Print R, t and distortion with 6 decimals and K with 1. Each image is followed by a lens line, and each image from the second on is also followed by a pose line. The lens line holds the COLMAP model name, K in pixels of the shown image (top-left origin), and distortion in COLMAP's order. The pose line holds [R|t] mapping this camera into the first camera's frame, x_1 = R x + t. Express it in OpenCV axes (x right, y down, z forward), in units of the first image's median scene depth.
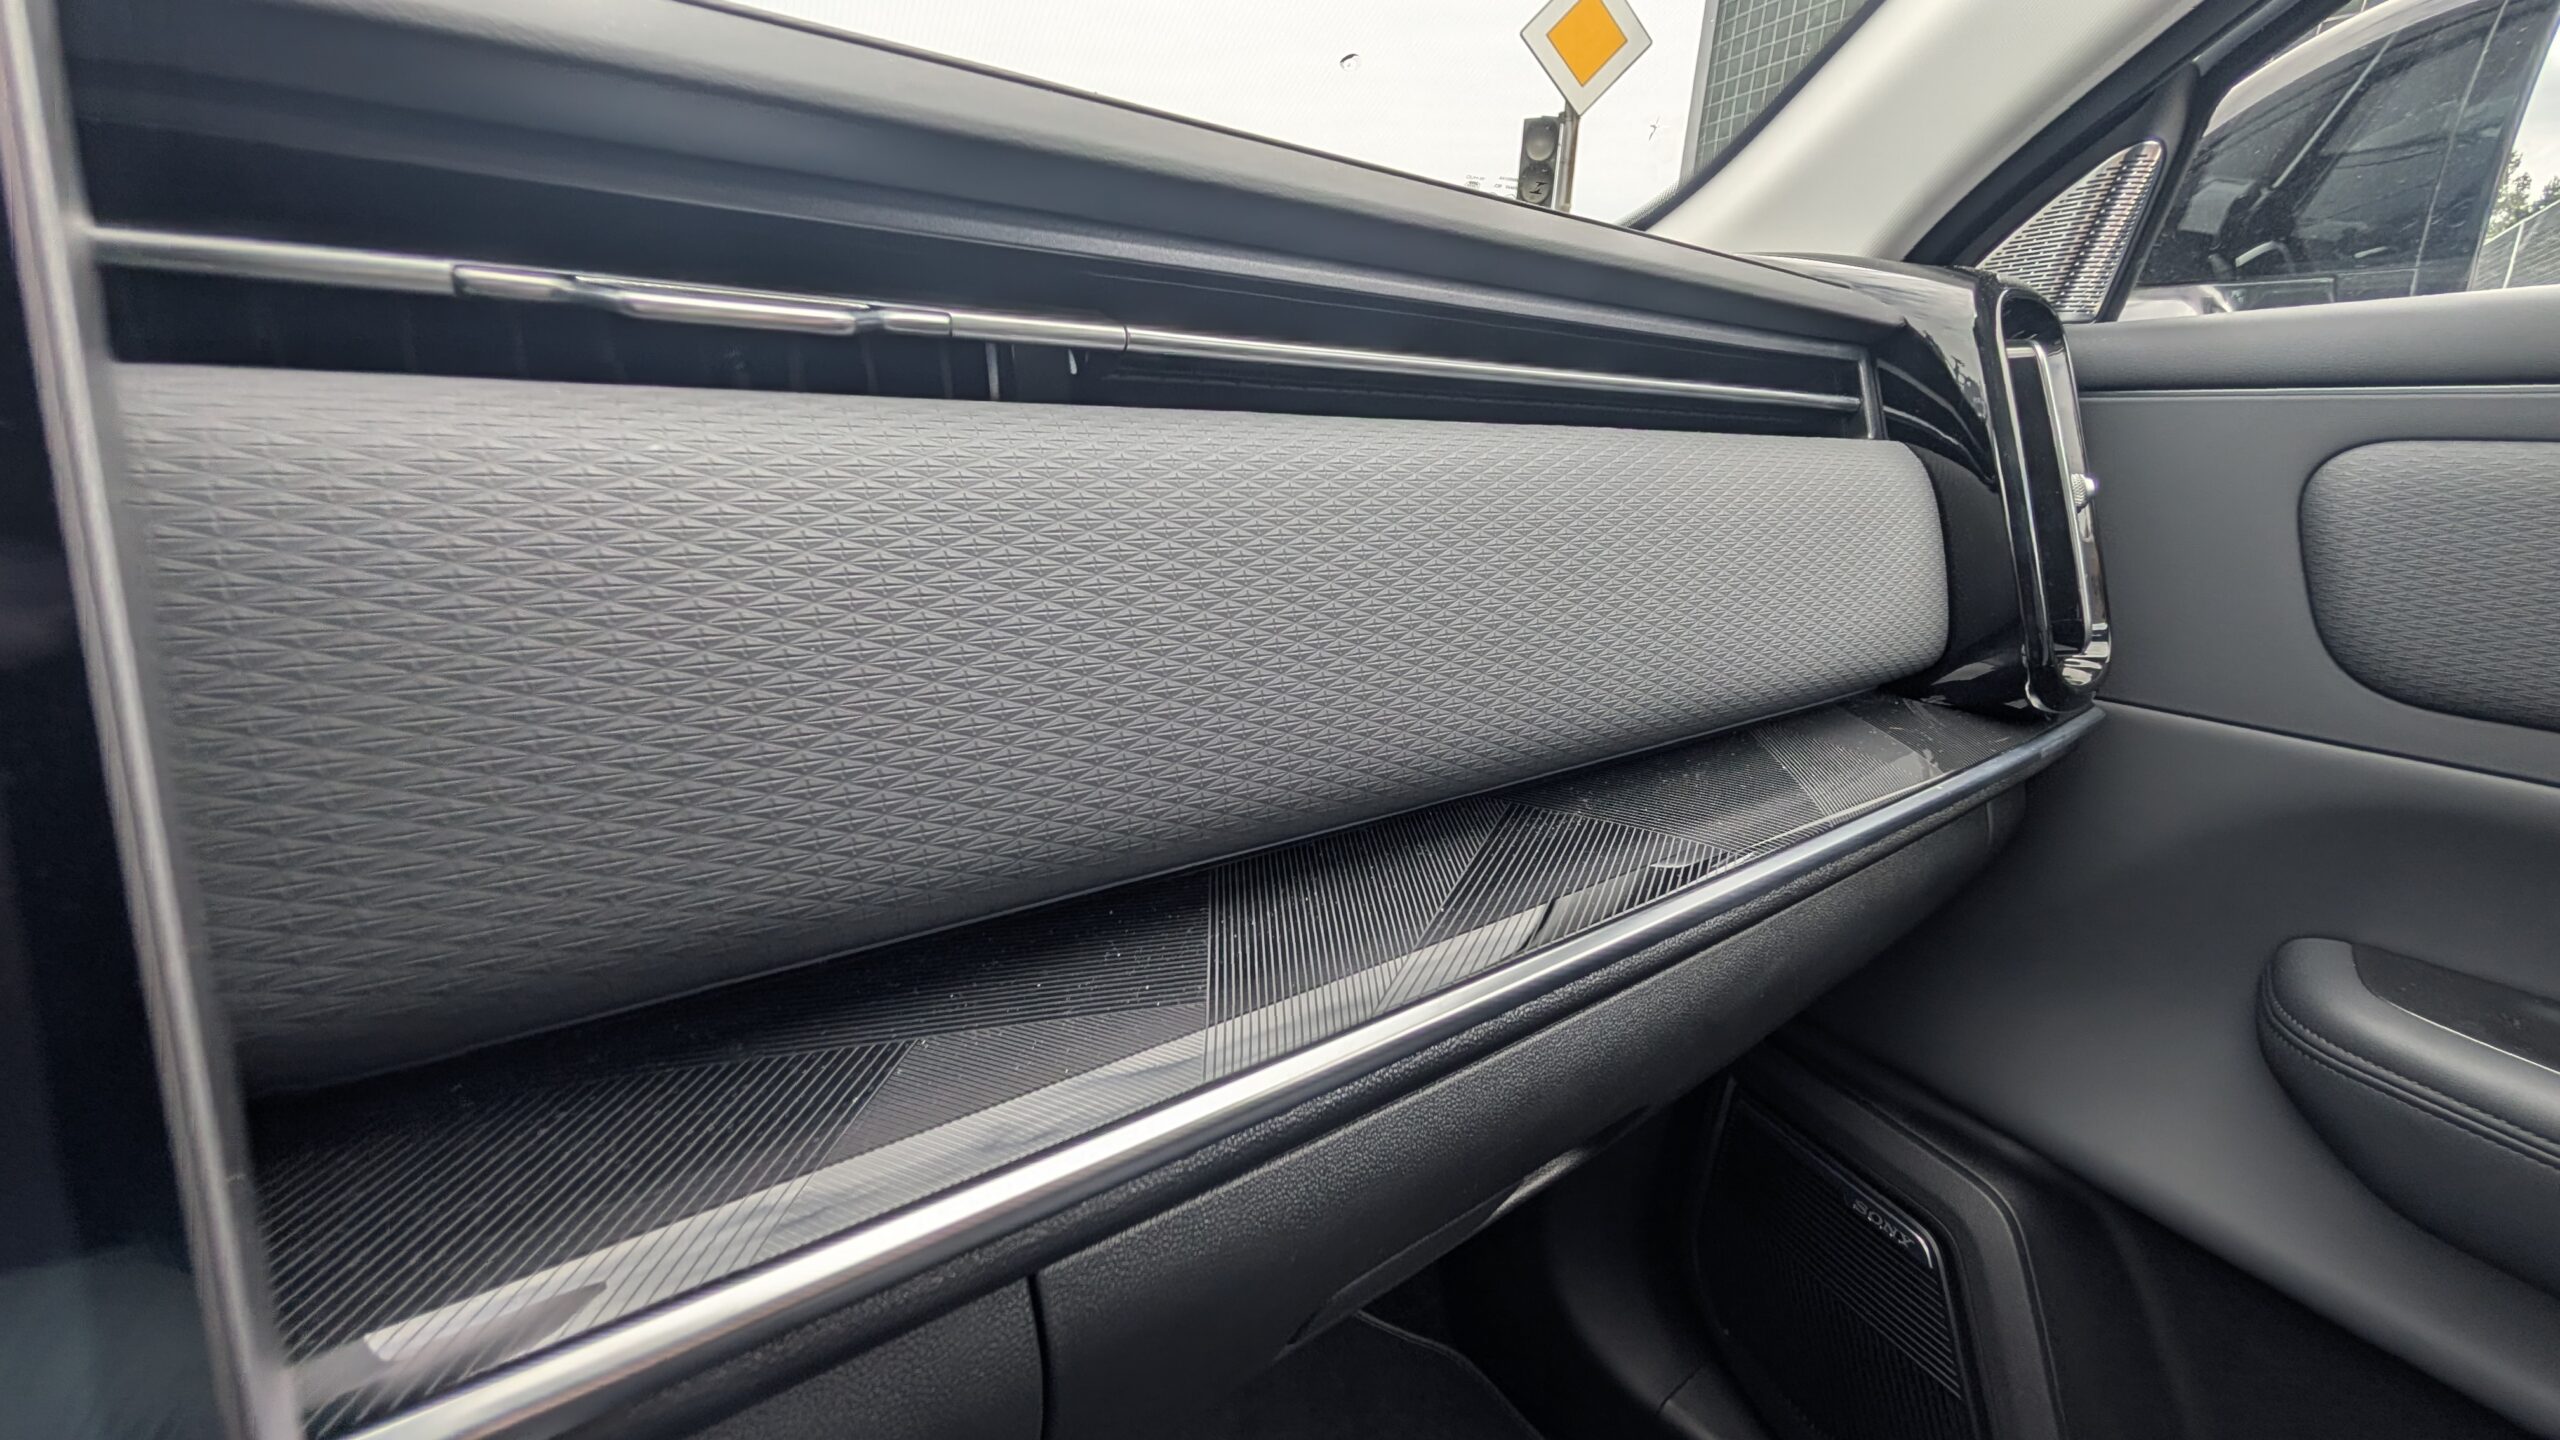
lens RADIAL K [[892.0, 0, 1322.5], [0, 892.0, 730.5], [0, 0, 1]] dist [0.001212, 0.000174]
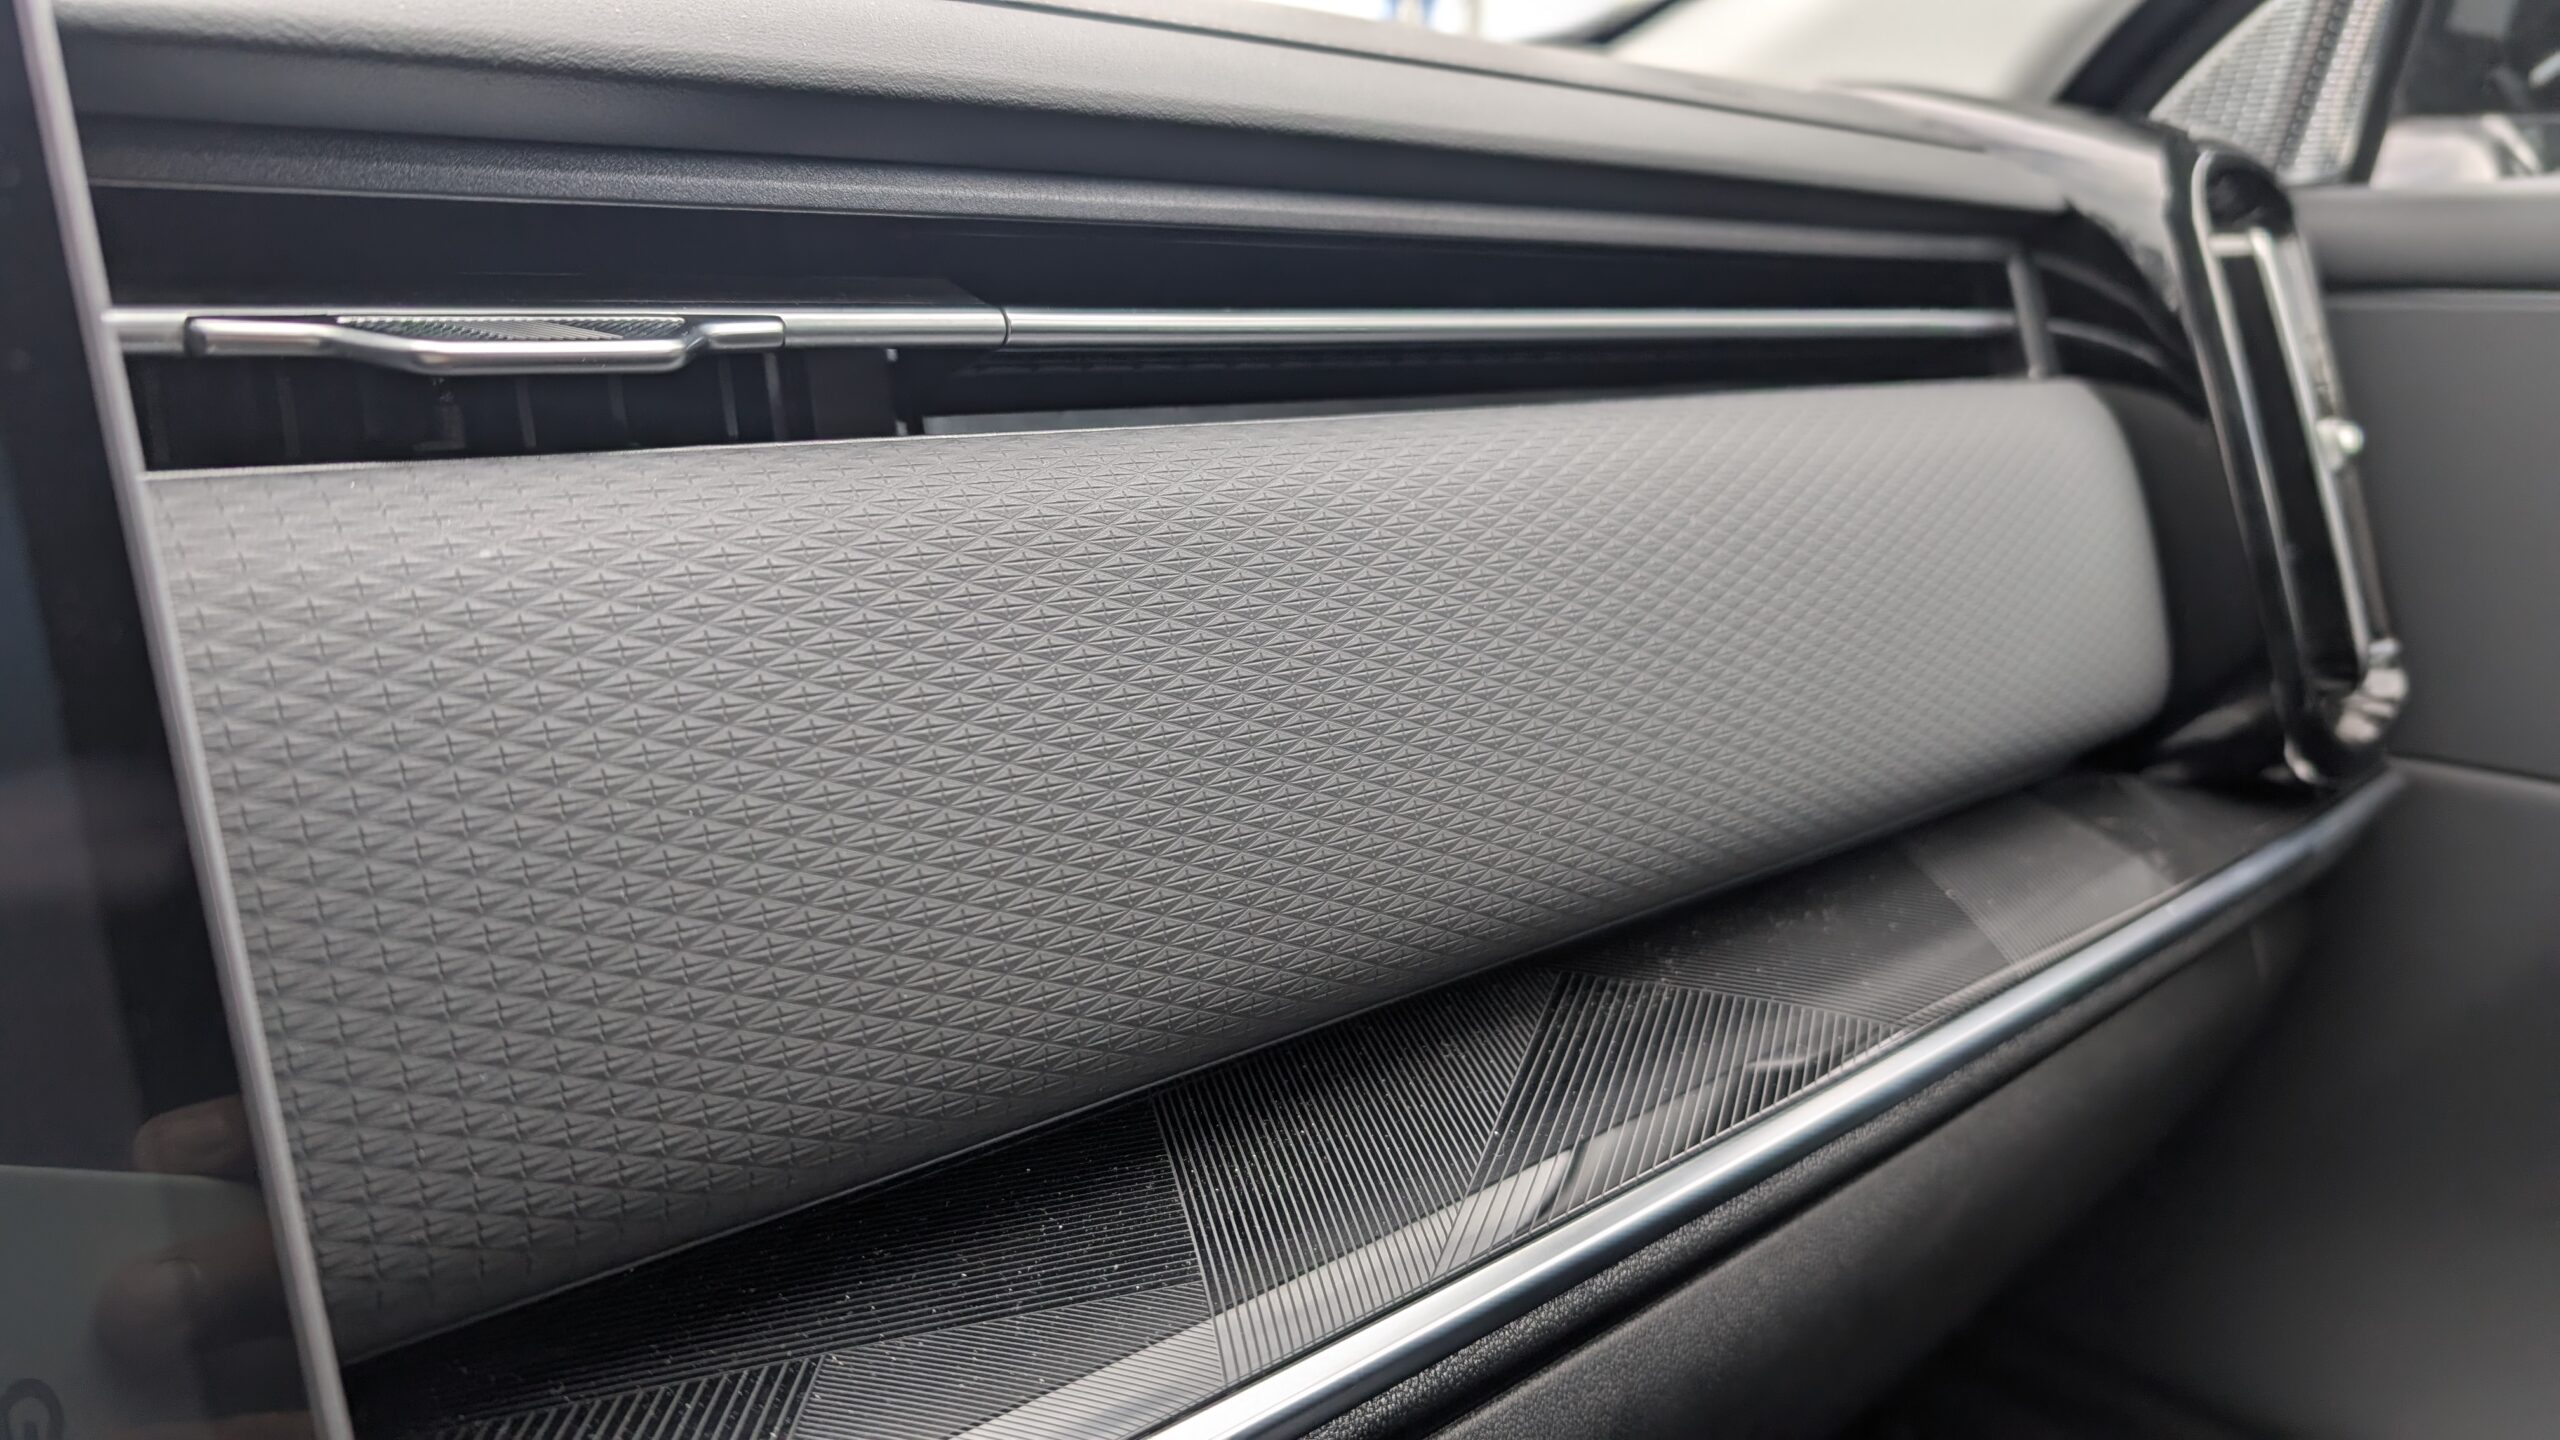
lens RADIAL K [[1802.3, 0, 1280.0], [0, 1802.3, 720.0], [0, 0, 1]] dist [-0.001945, -0.006827]
pose [[0.990663, -0.041358, 0.129910, -0.110885], [0.050493, 0.996419, -0.067825, -0.016940], [-0.126640, 0.073752, 0.989203, -0.209315]]
